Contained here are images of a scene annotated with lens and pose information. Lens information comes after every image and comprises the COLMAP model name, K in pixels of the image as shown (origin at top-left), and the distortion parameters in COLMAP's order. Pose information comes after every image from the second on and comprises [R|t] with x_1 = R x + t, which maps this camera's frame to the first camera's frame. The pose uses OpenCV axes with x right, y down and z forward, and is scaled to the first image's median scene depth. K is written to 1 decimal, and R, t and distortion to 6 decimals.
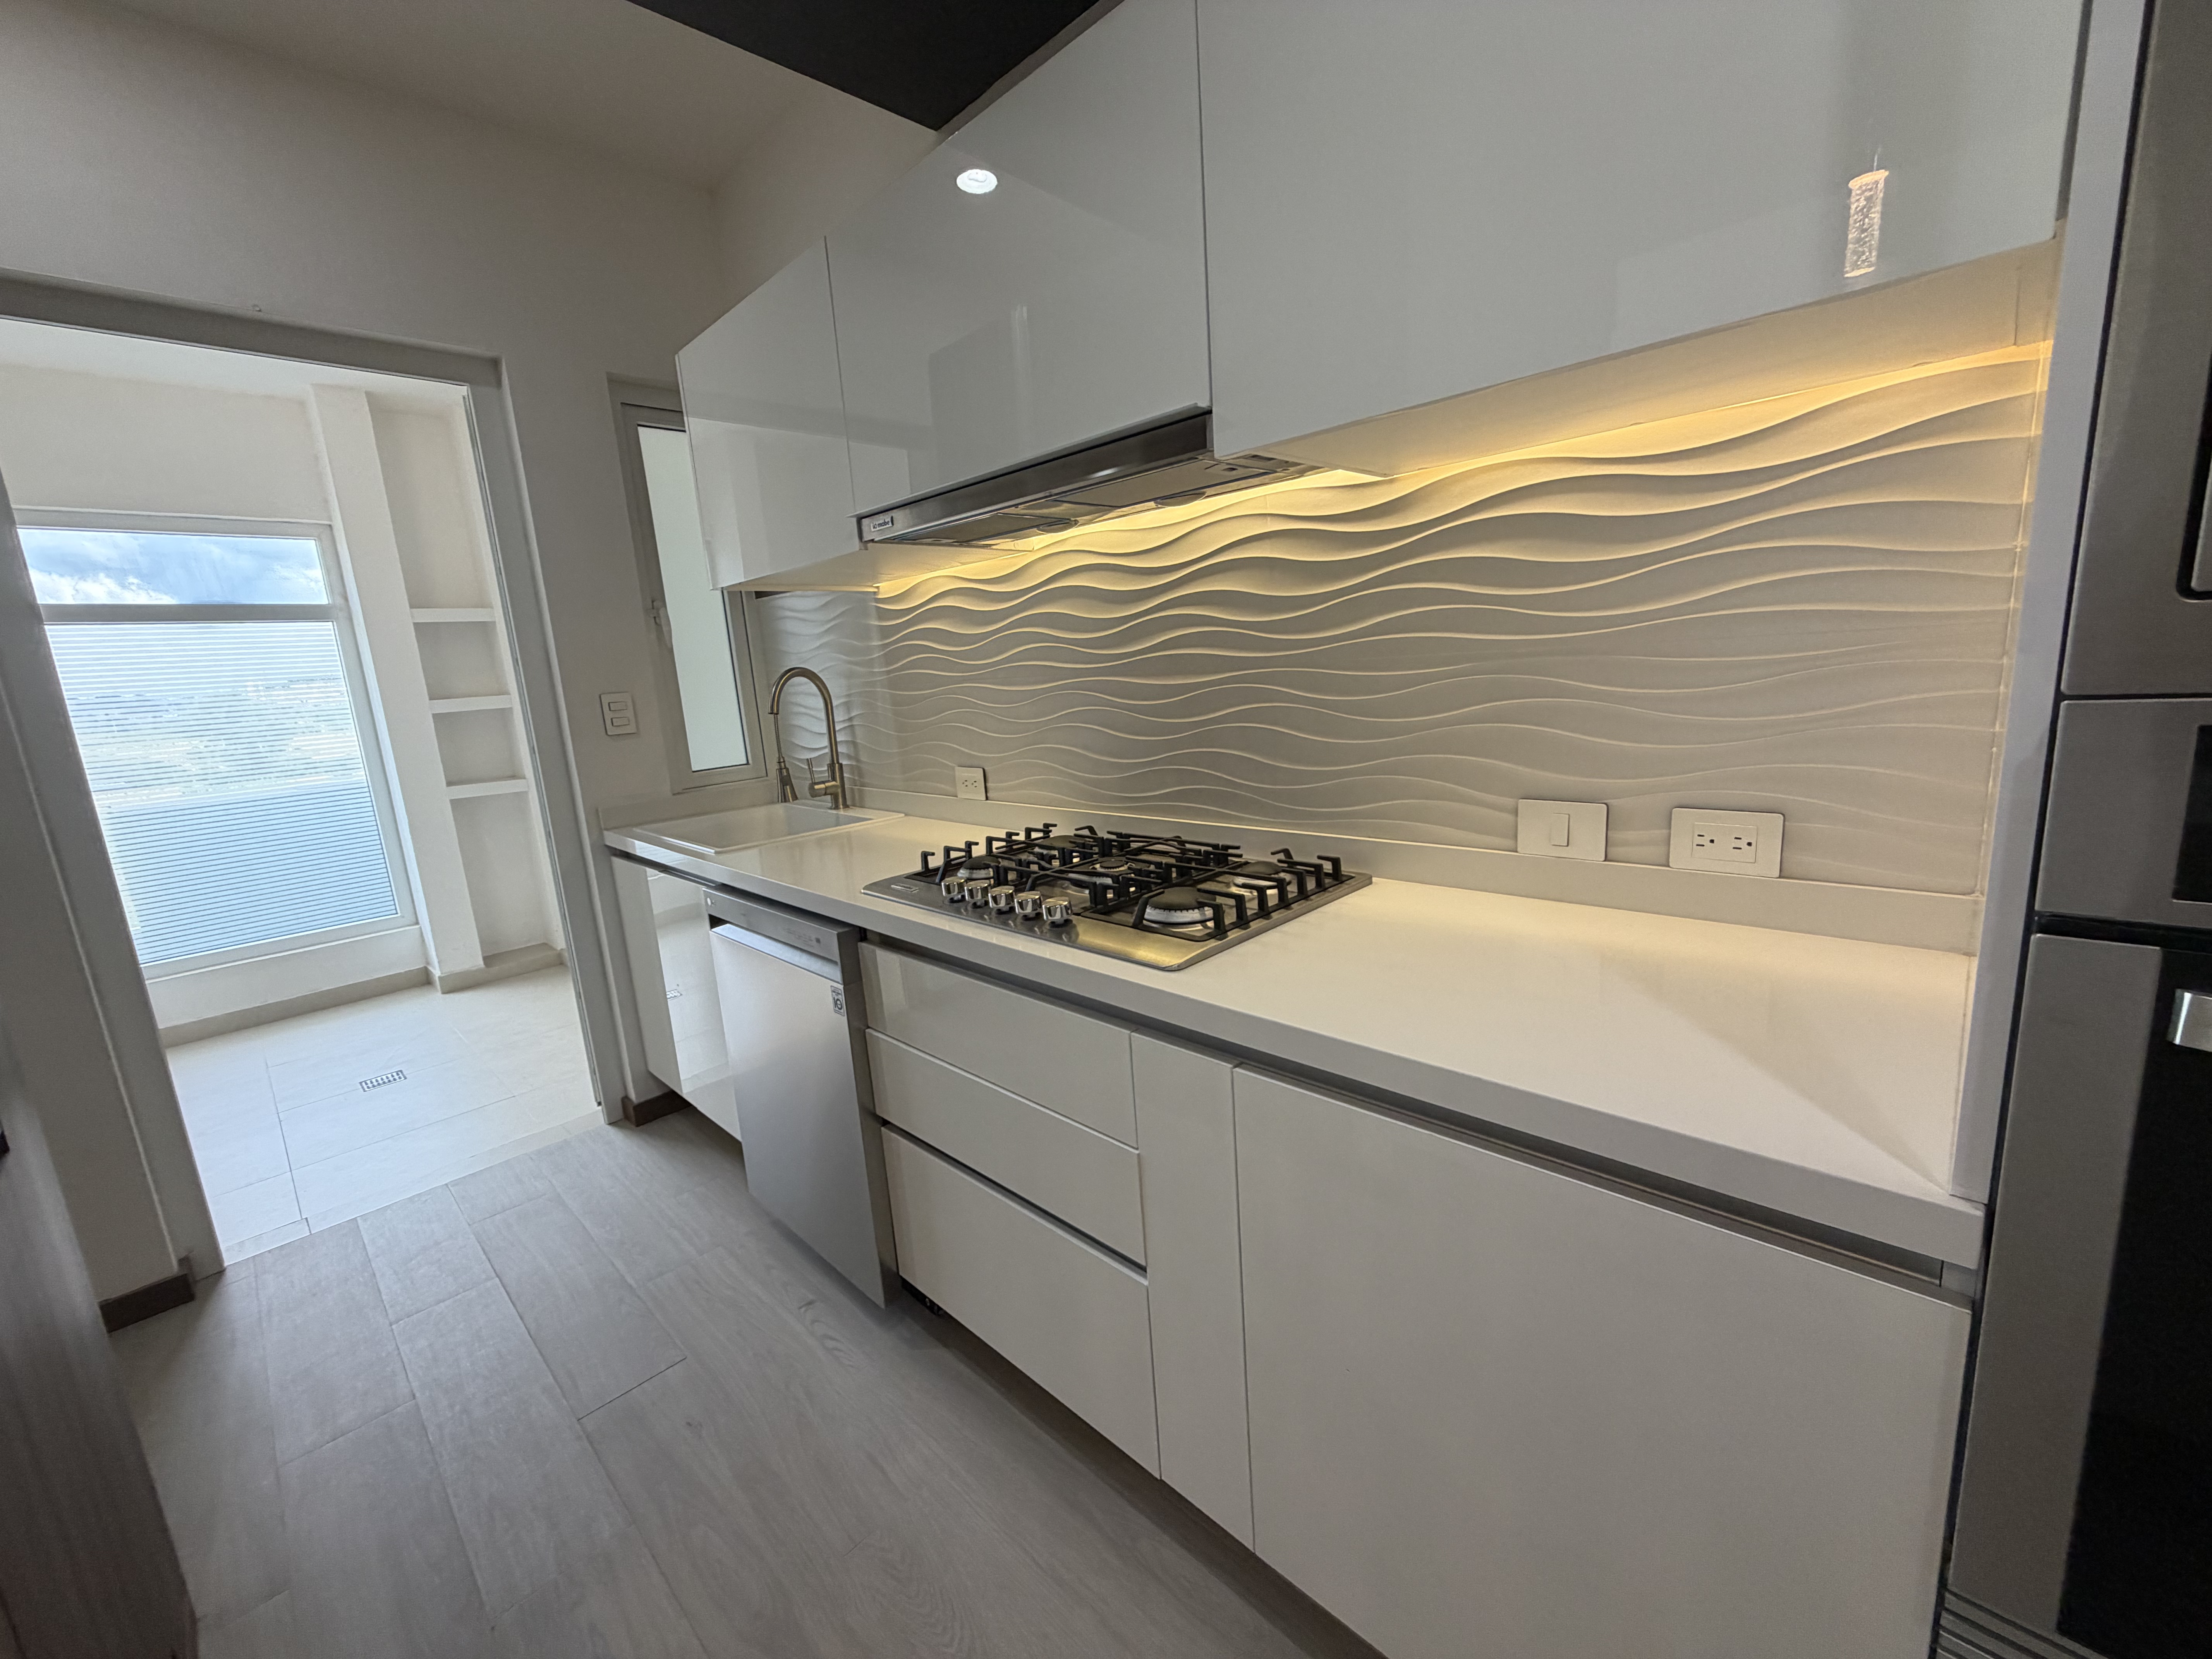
lens RADIAL K [[898.0, 0, 1106.7], [0, 898.0, 837.0], [0, 0, 1]] dist [-0.006400, -0.000295]
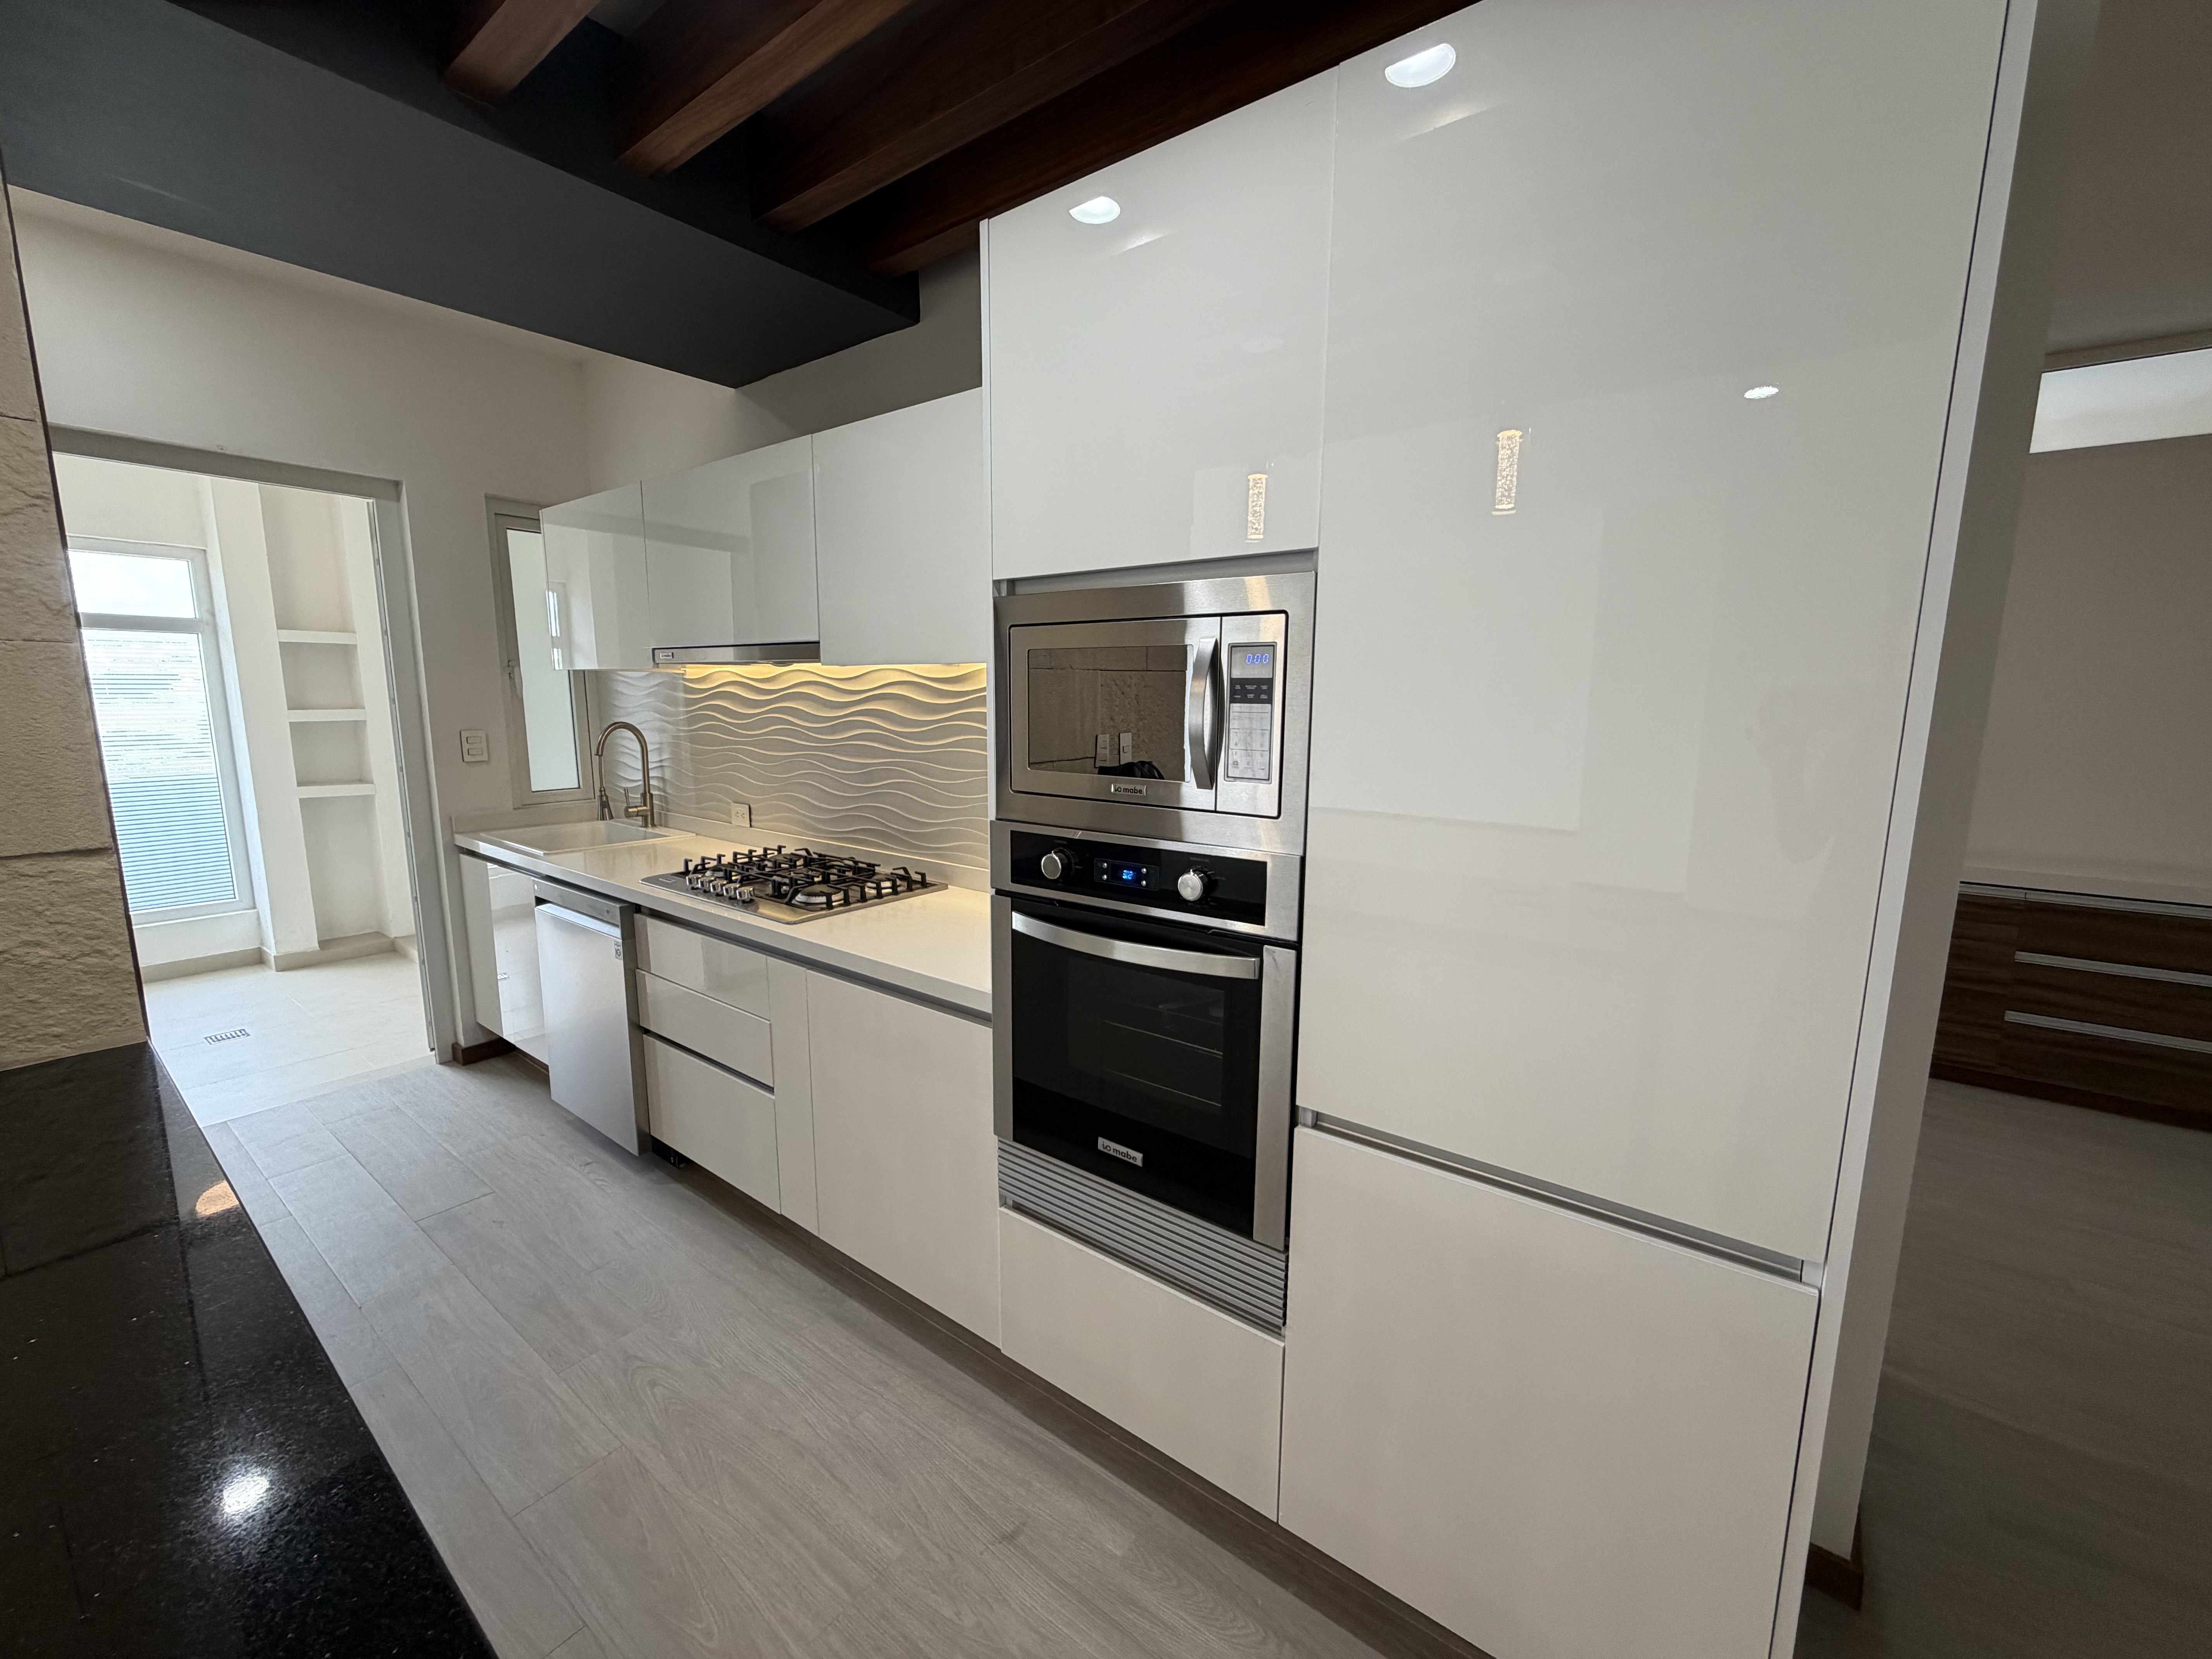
lens RADIAL K [[898.0, 0, 1118.1], [0, 898.0, 832.7], [0, 0, 1]] dist [-0.006400, -0.000295]
pose [[0.987964, 0.054246, 0.144863, 0.222361], [-0.048292, 0.997850, -0.044309, 0.002736], [-0.146955, 0.036780, 0.988459, -0.468475]]
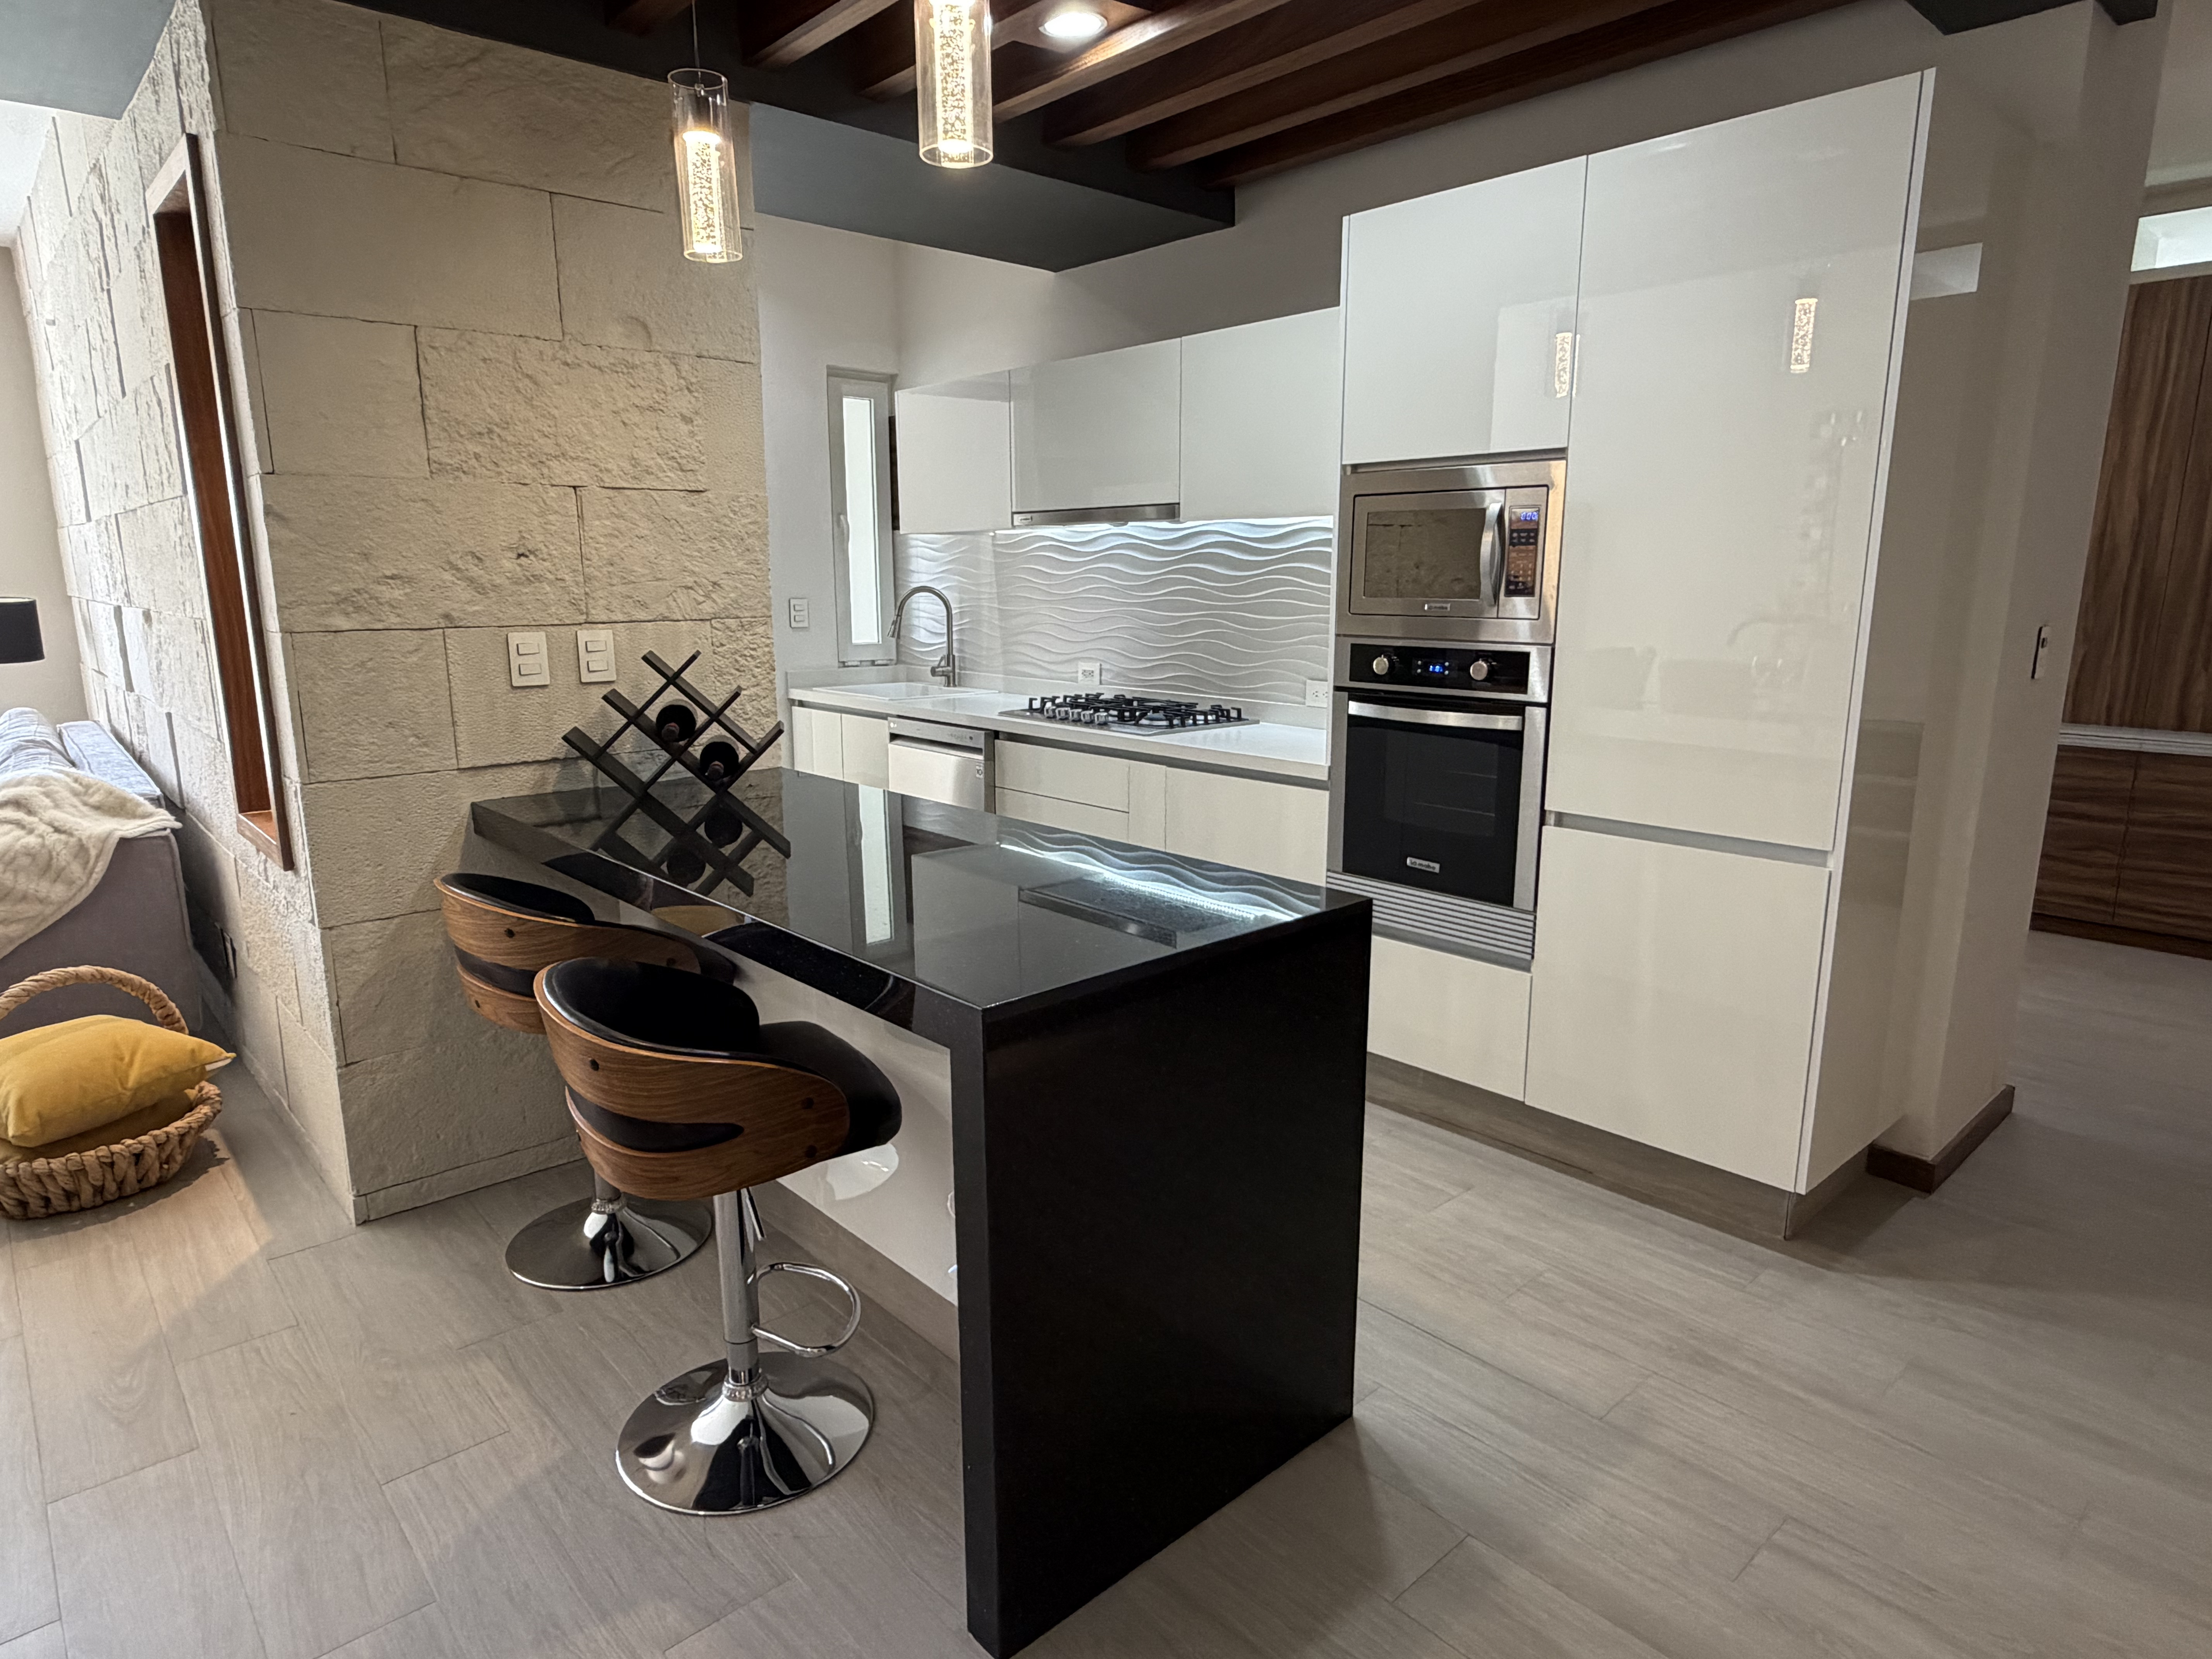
lens RADIAL K [[1278.9, 0, 1149.2], [0, 1278.9, 851.9], [0, 0, 1]] dist [-0.001747, 0.002051]
pose [[0.997264, 0.073393, -0.008876, 0.059966], [-0.073142, 0.996985, 0.025903, 0.173033], [0.010751, -0.025183, 0.999625, -1.146177]]
